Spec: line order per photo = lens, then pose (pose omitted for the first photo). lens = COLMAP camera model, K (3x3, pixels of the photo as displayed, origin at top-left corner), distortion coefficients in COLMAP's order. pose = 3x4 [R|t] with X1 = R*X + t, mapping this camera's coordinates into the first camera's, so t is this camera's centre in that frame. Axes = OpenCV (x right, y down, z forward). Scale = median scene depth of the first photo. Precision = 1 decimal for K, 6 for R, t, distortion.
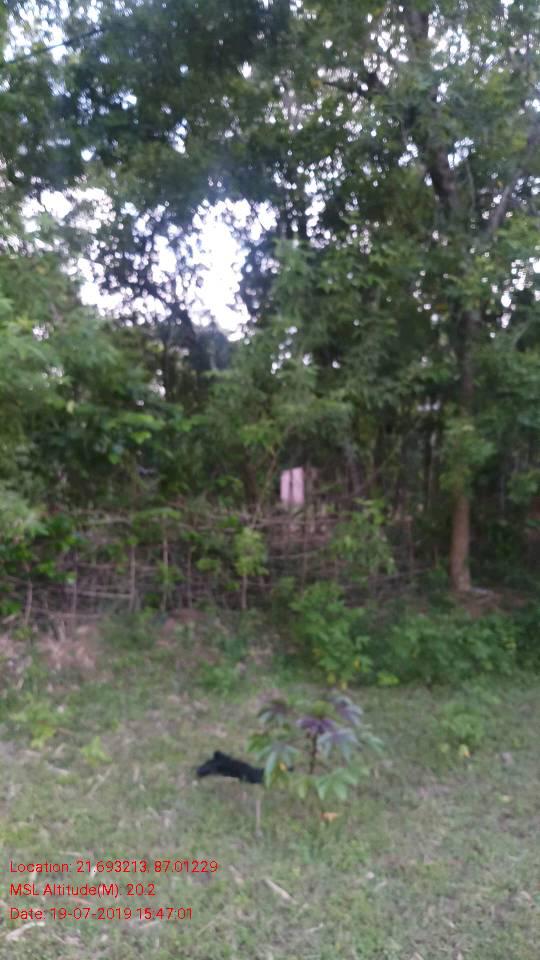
lens RADIAL K [[812.6, 0, 263.3], [0, 812.6, 479.6], [0, 0, 1]] dist [0.064897, -0.246965]
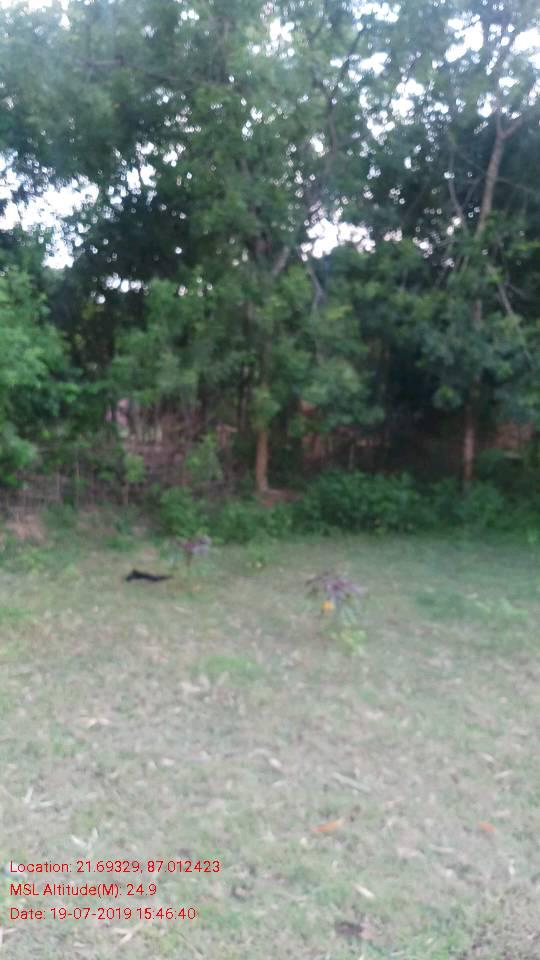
lens RADIAL K [[812.6, 0, 263.3], [0, 812.6, 479.6], [0, 0, 1]] dist [0.064897, -0.246965]
pose [[0.974340, -0.013779, 0.224657, -0.130127], [-0.009479, 0.994727, 0.102120, -0.056149], [-0.224879, -0.101629, 0.969072, -0.632710]]
